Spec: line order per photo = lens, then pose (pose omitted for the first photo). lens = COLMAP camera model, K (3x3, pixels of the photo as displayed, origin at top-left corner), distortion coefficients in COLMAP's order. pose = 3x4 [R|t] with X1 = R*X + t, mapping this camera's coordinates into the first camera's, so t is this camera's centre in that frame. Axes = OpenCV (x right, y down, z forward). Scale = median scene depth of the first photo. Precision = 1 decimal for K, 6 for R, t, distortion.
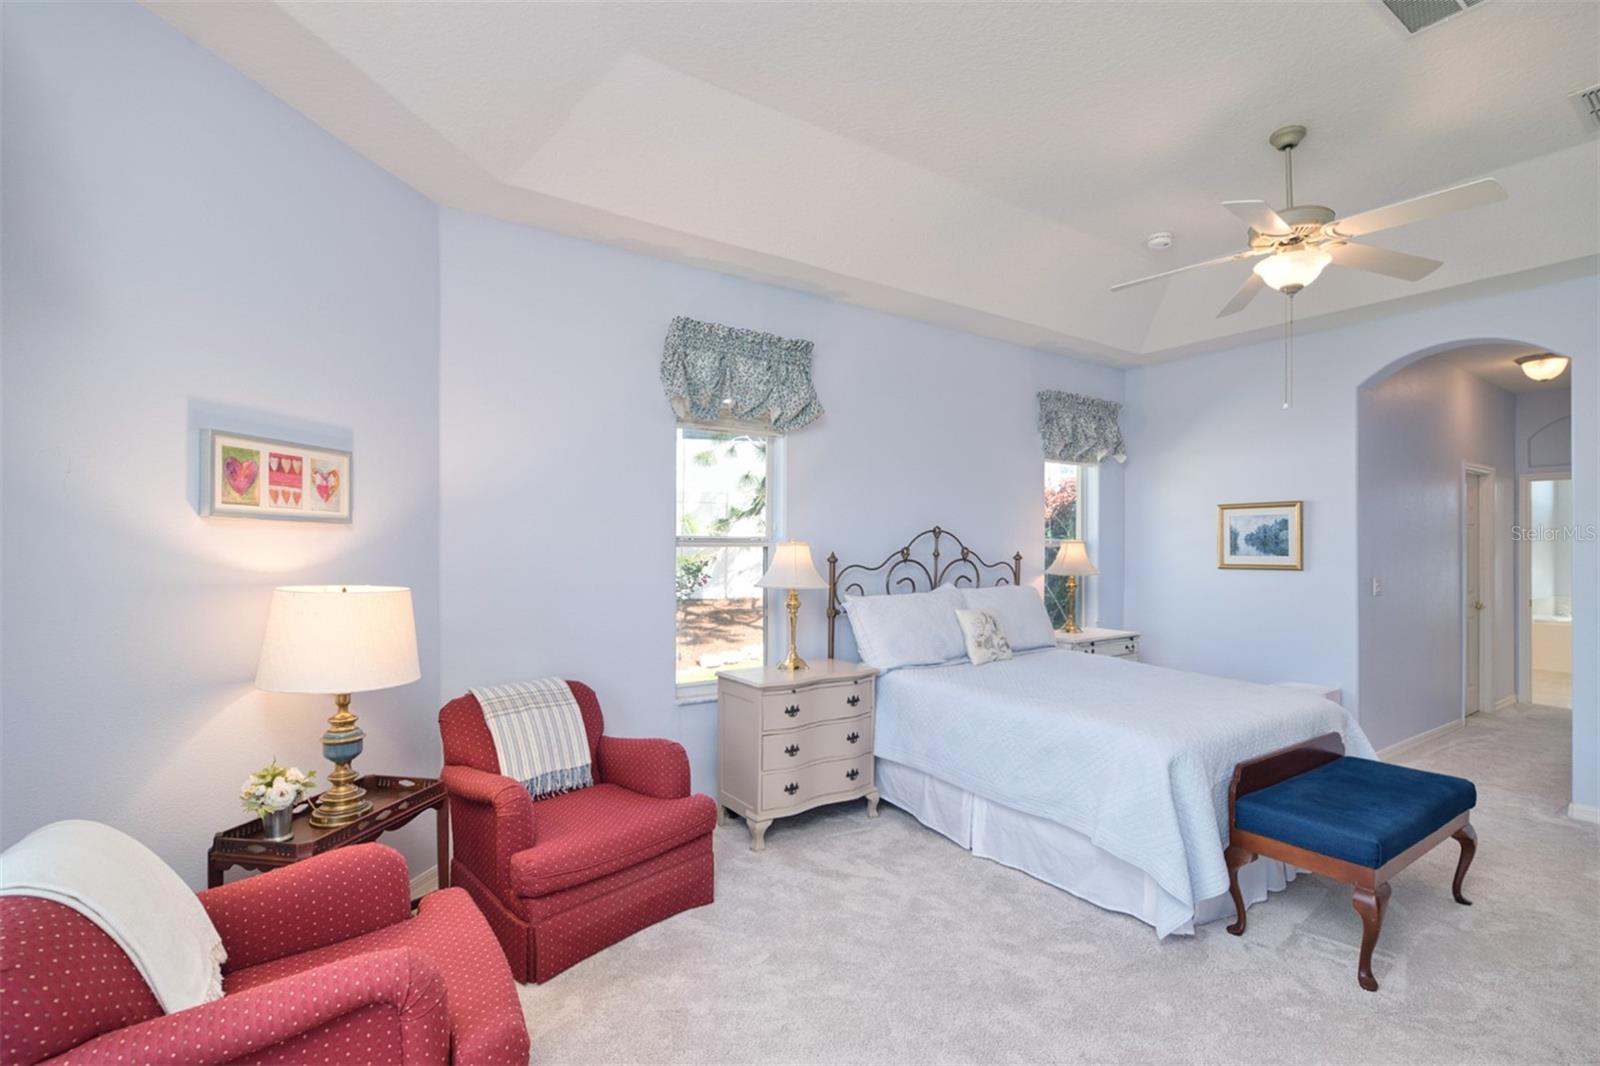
lens RADIAL K [[717.8, 0, 810.8], [0, 717.8, 538.1], [0, 0, 1]] dist [-0.006501, -0.000367]
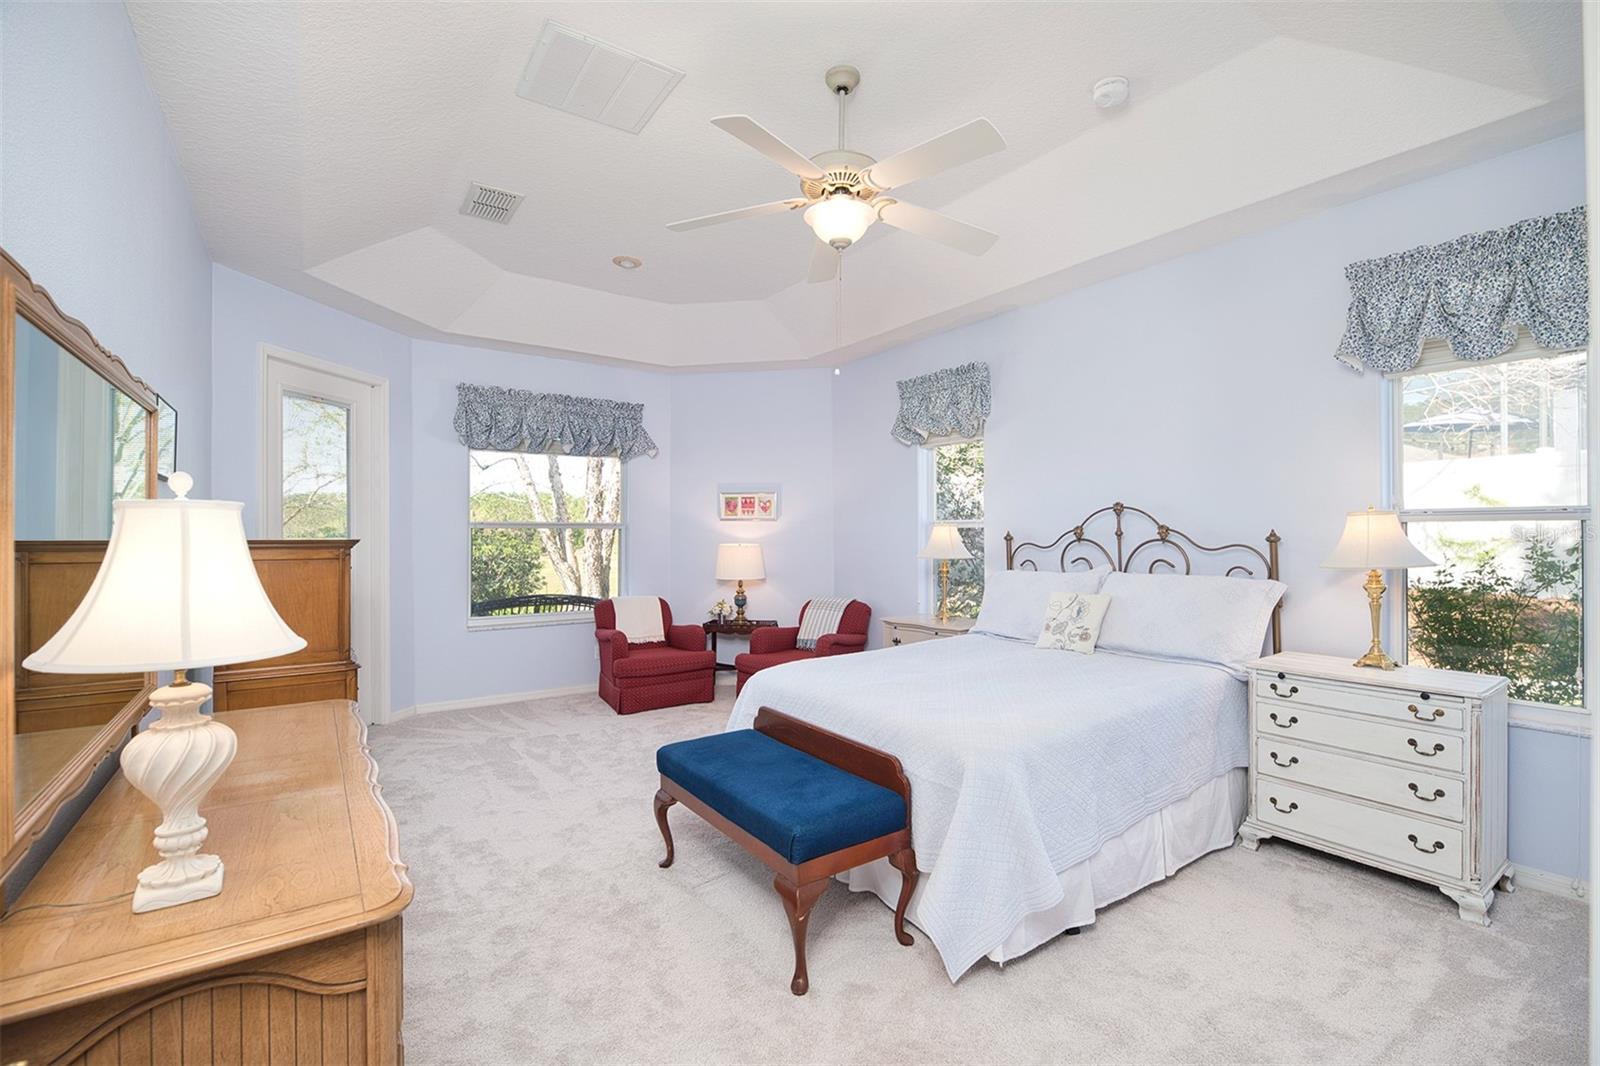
lens RADIAL K [[717.8, 0, 810.8], [0, 717.8, 538.1], [0, 0, 1]] dist [-0.006501, -0.000367]
pose [[0.014077, 0.010883, -0.999842, 1.098981], [0.021848, 0.999699, 0.011189, 0.010053], [0.999662, -0.022002, 0.013835, 0.621339]]
